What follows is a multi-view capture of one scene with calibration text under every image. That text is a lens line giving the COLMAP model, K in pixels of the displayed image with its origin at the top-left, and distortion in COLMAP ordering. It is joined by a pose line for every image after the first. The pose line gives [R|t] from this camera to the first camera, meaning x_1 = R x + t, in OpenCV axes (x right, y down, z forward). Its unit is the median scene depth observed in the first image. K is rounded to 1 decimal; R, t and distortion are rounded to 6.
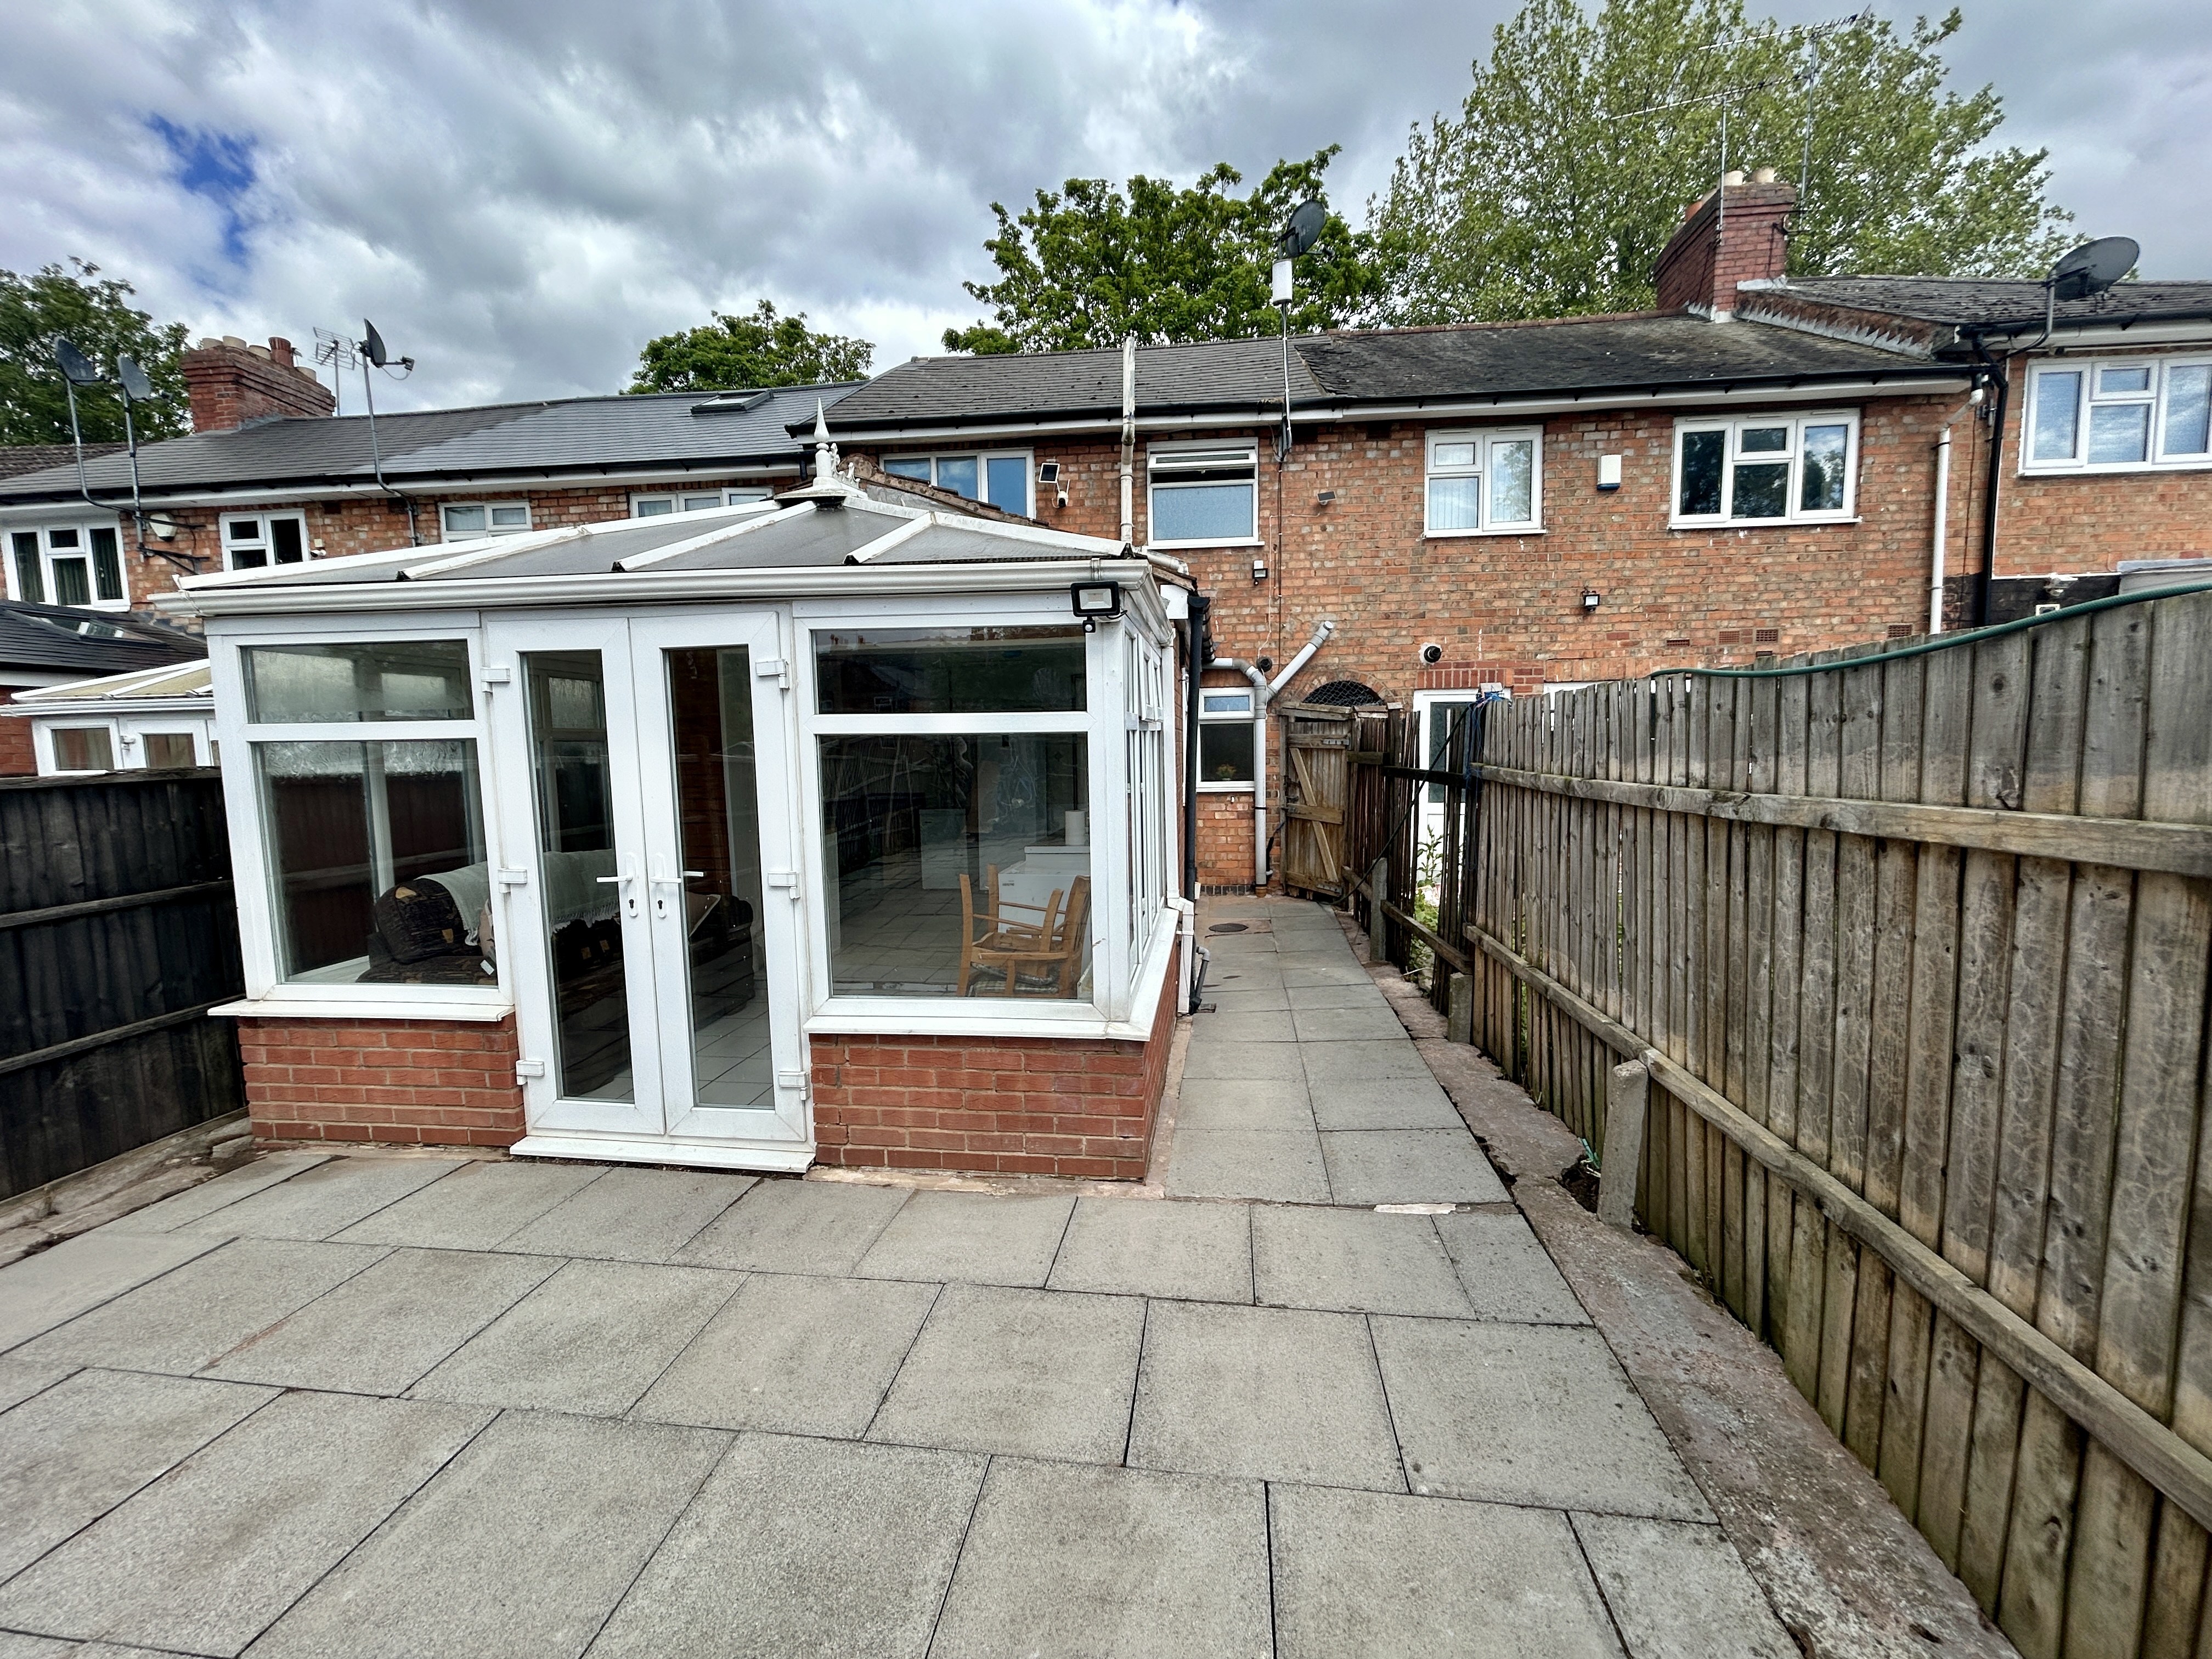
lens RADIAL K [[894.8, 0, 1109.4], [0, 894.8, 834.3], [0, 0, 1]] dist [0.000387, -0.001222]
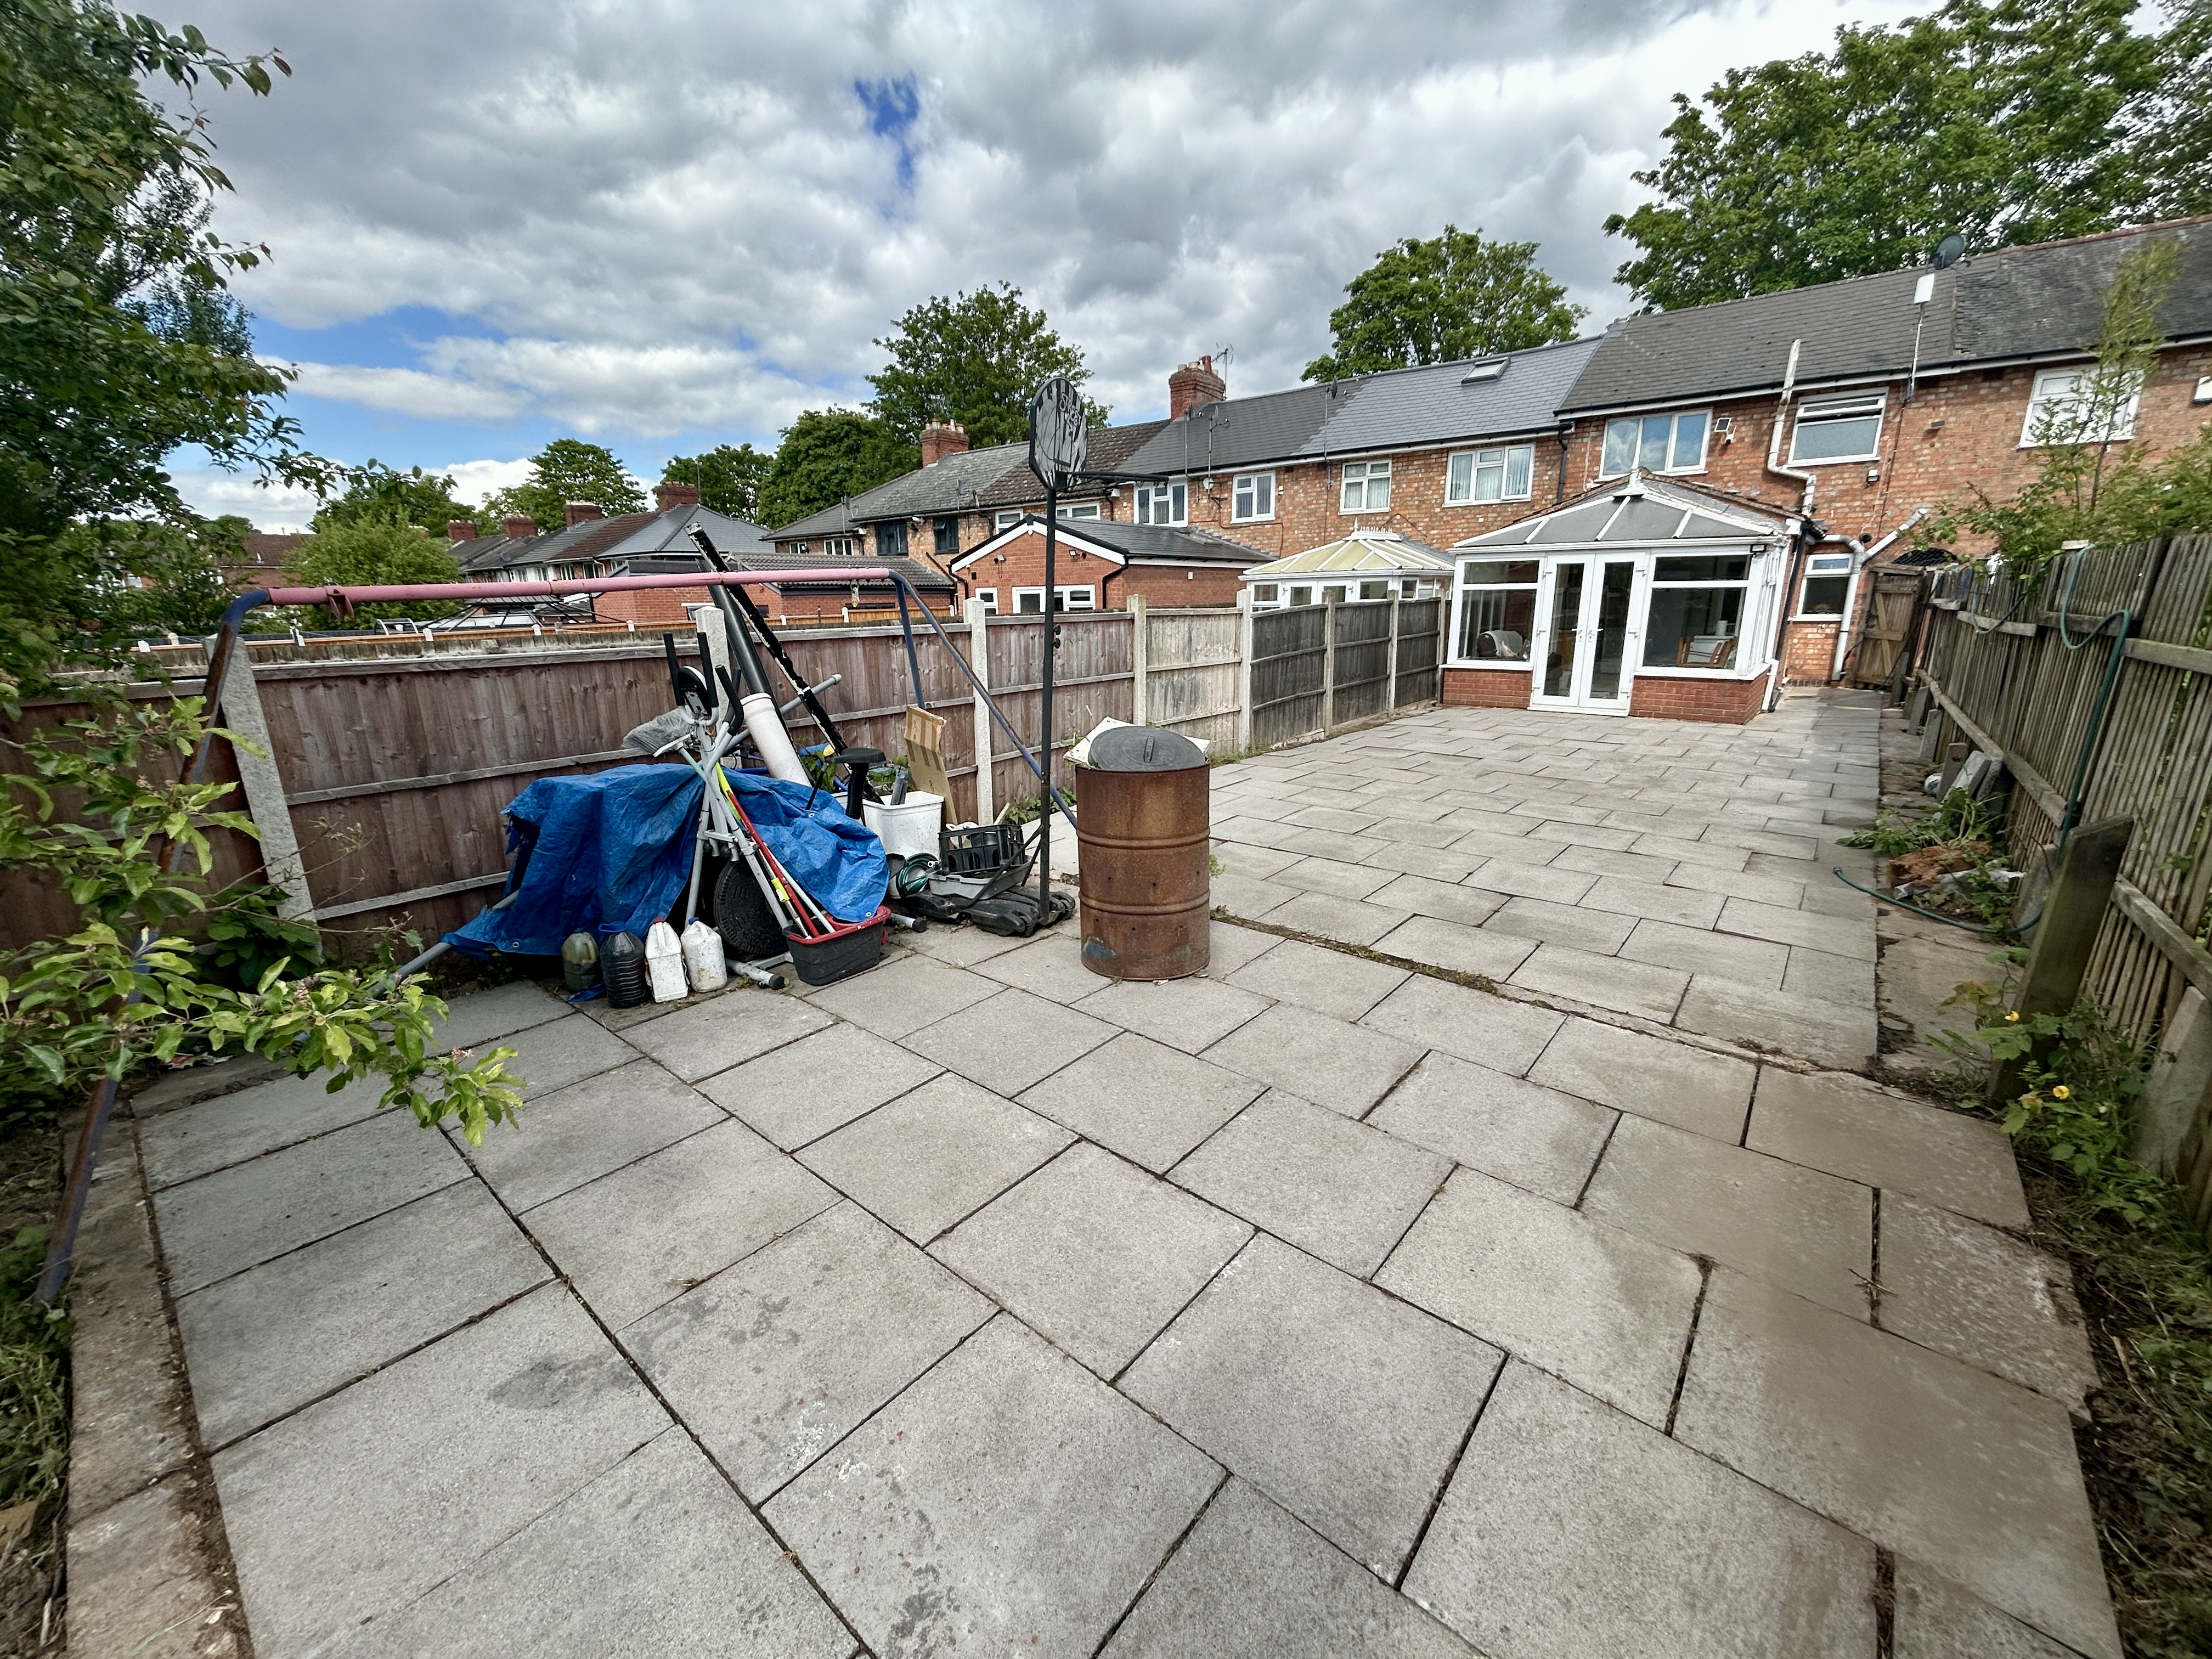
lens RADIAL K [[894.8, 0, 1102.0], [0, 894.8, 831.4], [0, 0, 1]] dist [0.000387, -0.001222]
pose [[0.841218, 0.139448, -0.522405, -0.063295], [-0.053585, 0.982915, 0.176088, 0.113117], [0.538035, -0.120135, 0.834318, -1.110116]]
